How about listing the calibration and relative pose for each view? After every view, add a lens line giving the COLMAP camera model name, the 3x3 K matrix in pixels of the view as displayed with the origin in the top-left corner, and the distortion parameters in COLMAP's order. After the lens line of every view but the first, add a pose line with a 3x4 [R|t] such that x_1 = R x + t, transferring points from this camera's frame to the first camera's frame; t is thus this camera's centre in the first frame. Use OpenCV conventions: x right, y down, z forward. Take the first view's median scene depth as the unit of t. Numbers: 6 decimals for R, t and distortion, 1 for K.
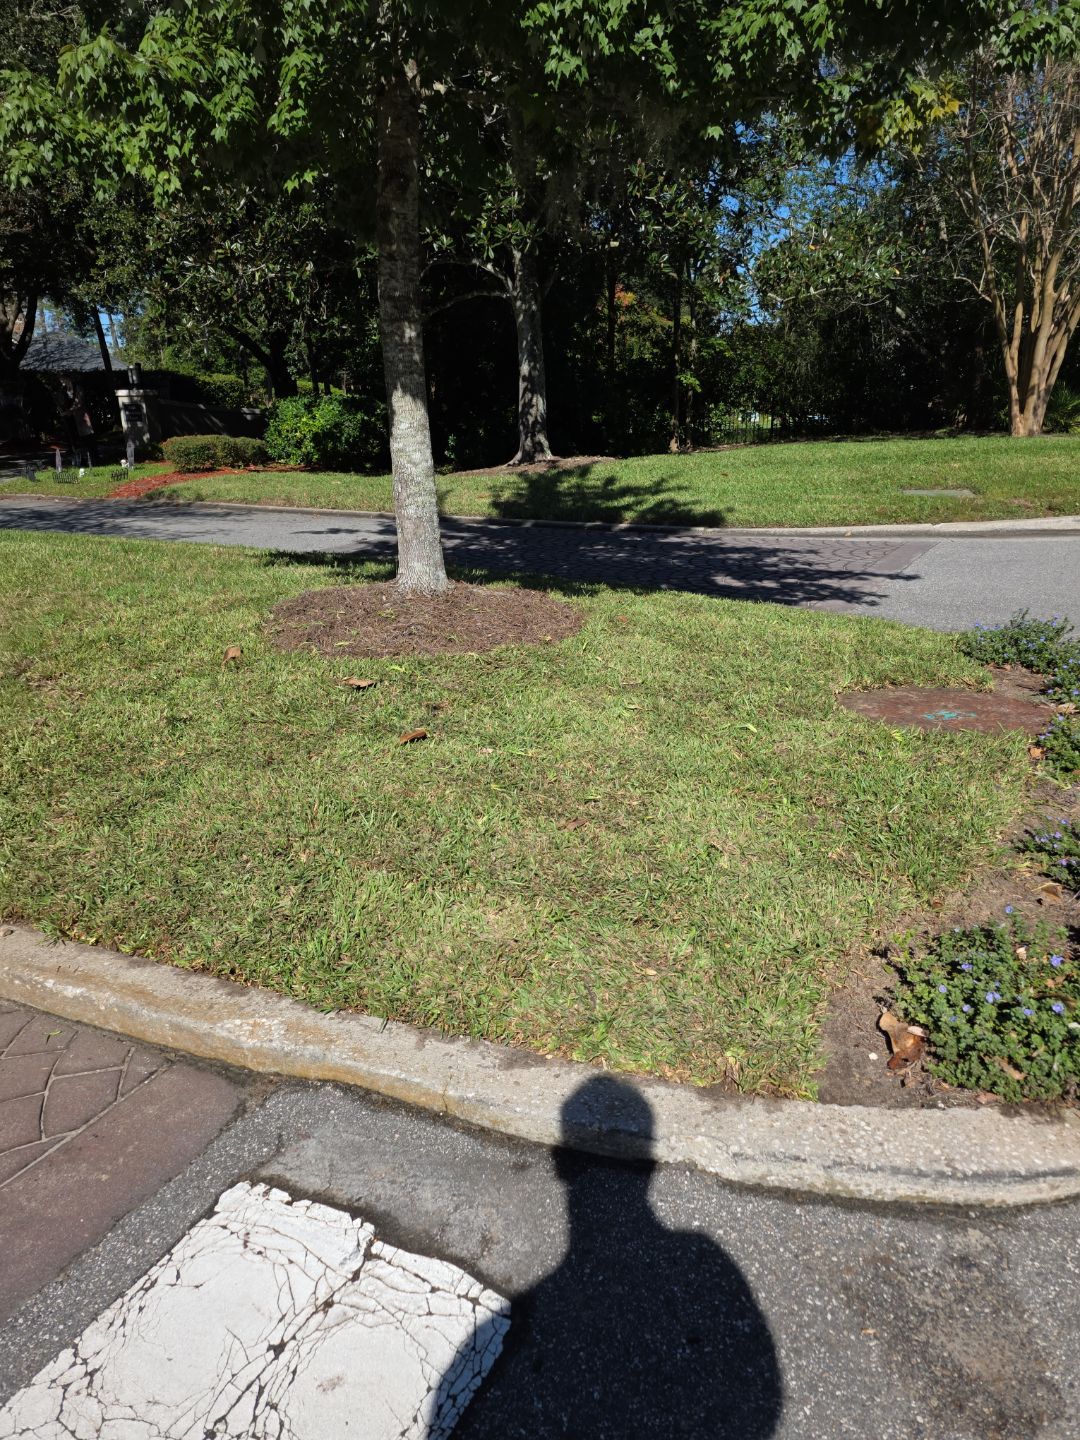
lens RADIAL K [[961.4, 0, 545.1], [0, 961.4, 707.9], [0, 0, 1]] dist [0.046936, -0.023993]
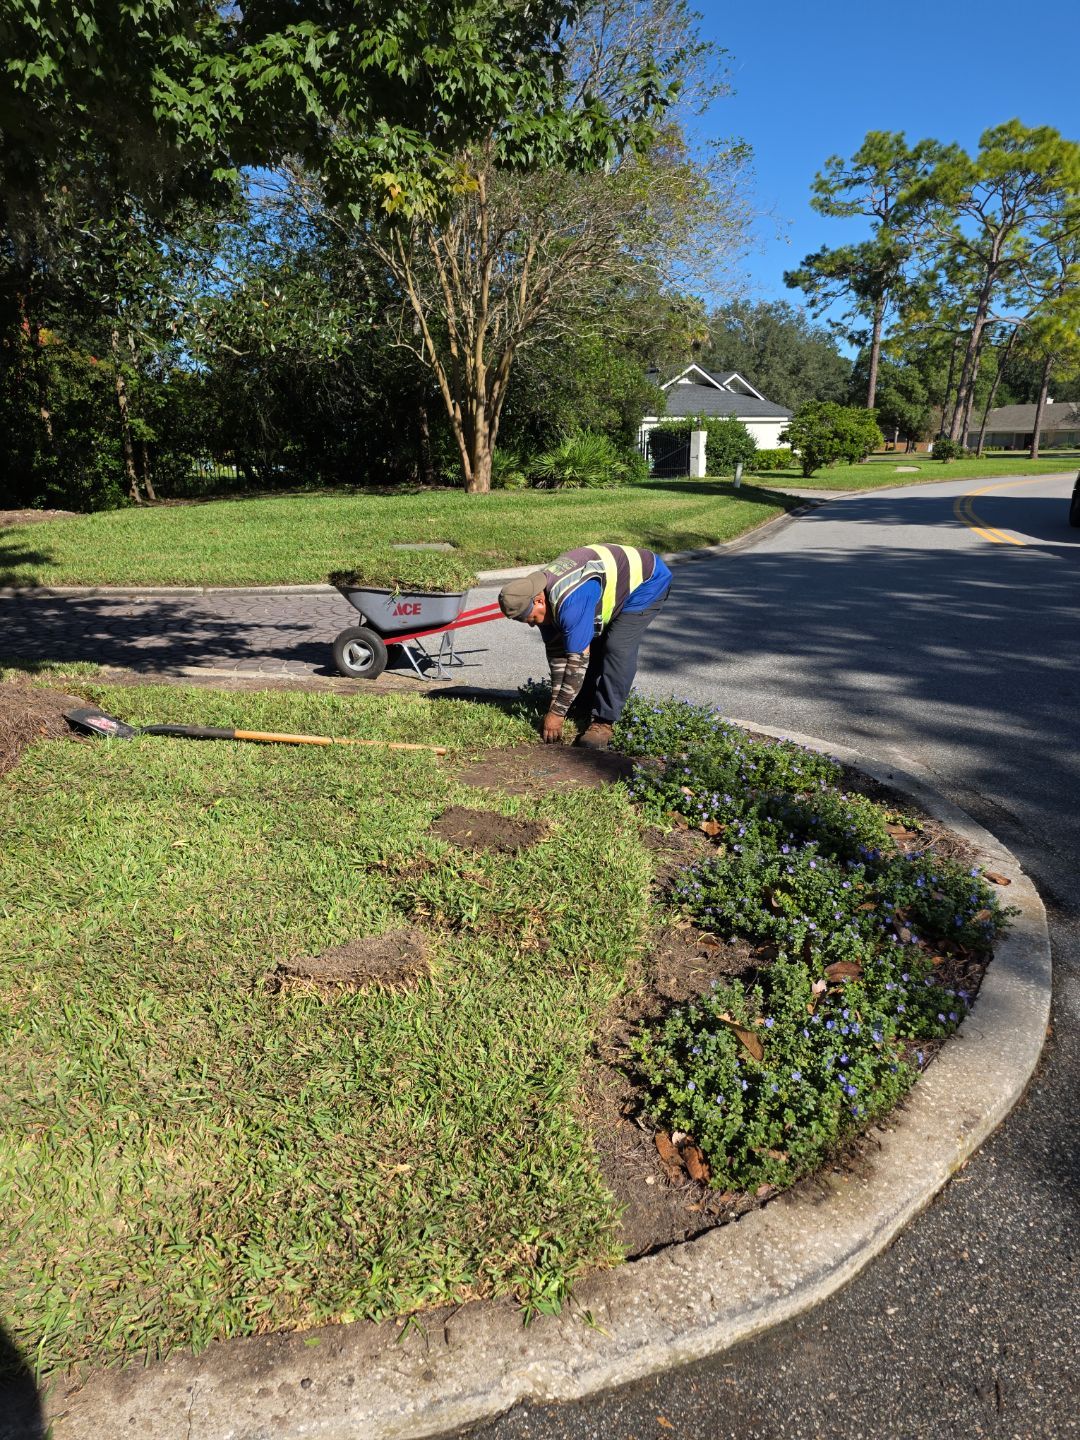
lens RADIAL K [[961.4, 0, 553.4], [0, 961.4, 721.3], [0, 0, 1]] dist [0.046936, -0.023993]
pose [[0.861575, -0.113659, 0.494743, -0.080973], [0.131665, 0.991293, -0.001557, -0.048050], [-0.490259, 0.066482, 0.869038, 0.098131]]
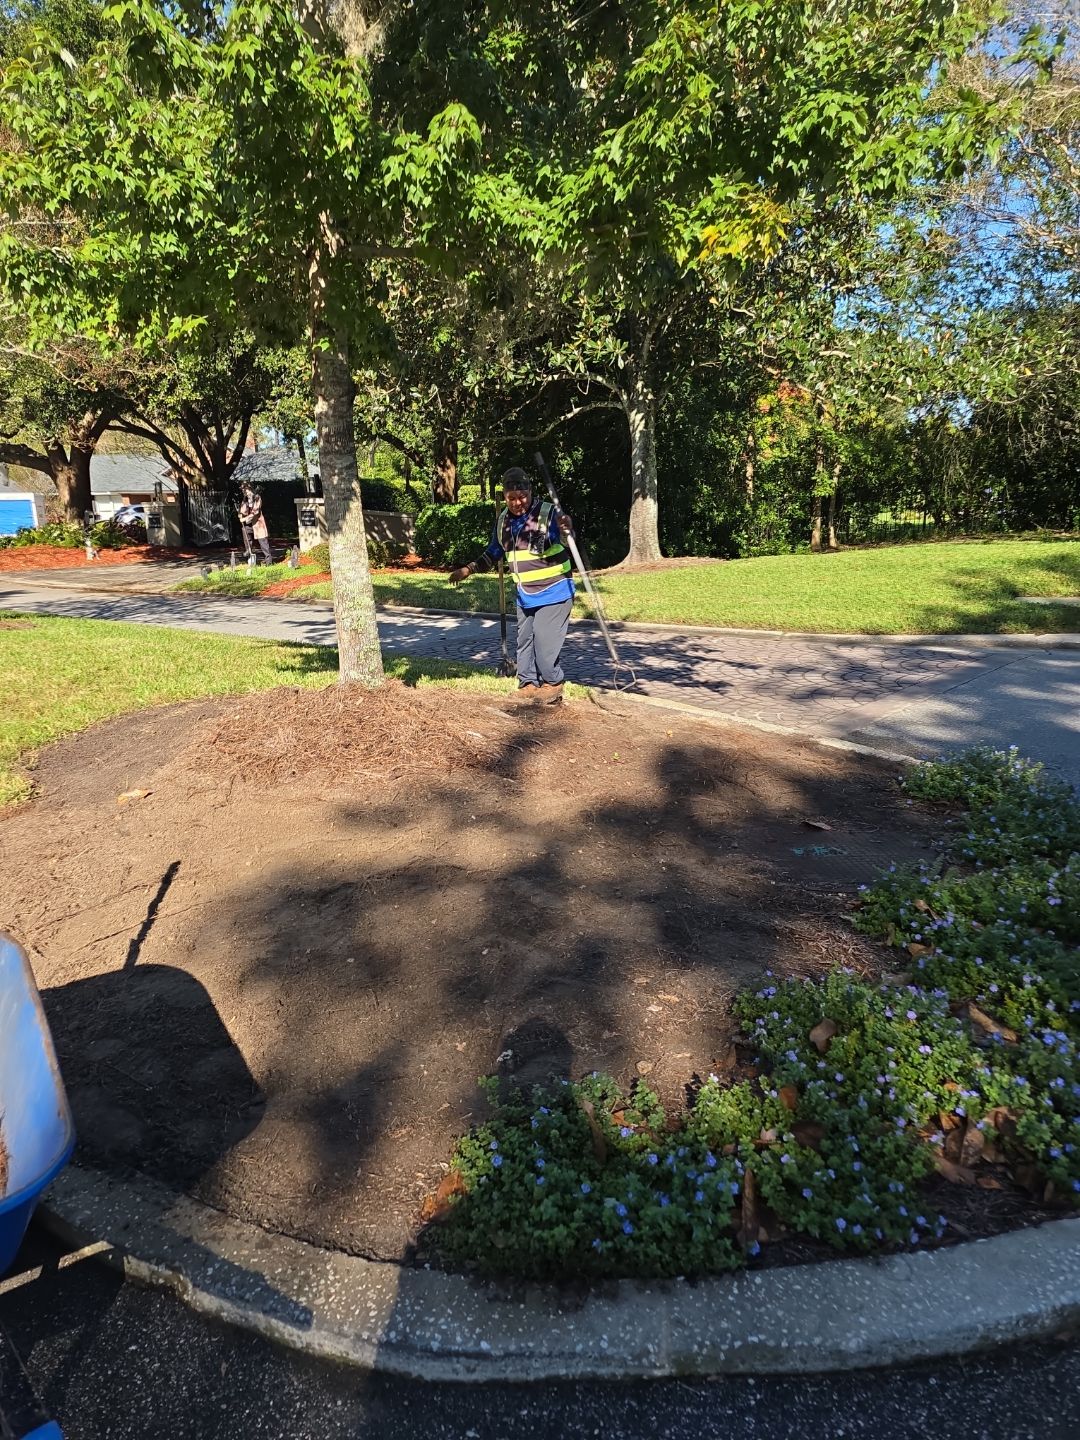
lens RADIAL K [[961.4, 0, 546.0], [0, 961.4, 723.5], [0, 0, 1]] dist [0.046936, -0.023993]
pose [[0.973381, 0.035168, -0.226480, 0.420179], [-0.052778, 0.995994, -0.072177, -0.023160], [0.223035, 0.082209, 0.971338, 0.006500]]
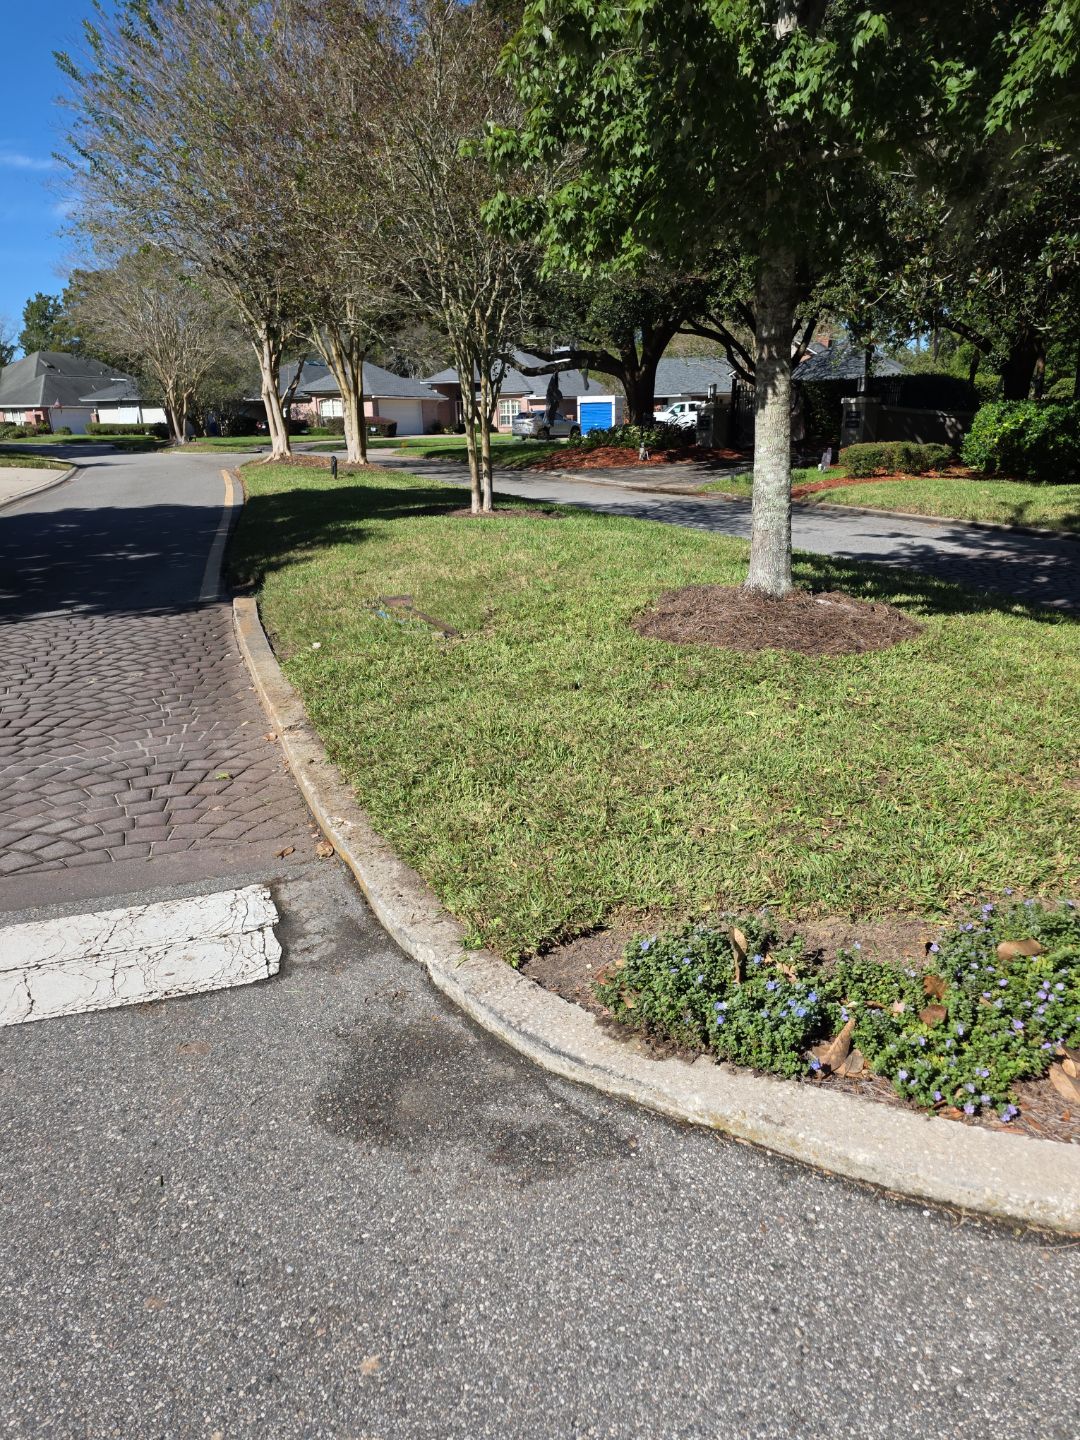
lens RADIAL K [[961.4, 0, 547.0], [0, 961.4, 732.8], [0, 0, 1]] dist [0.046936, -0.023993]
pose [[0.719500, 0.202810, -0.664220, 0.467459], [-0.188260, 0.977557, 0.094555, -0.023025], [0.668489, 0.057014, 0.741533, 0.001010]]
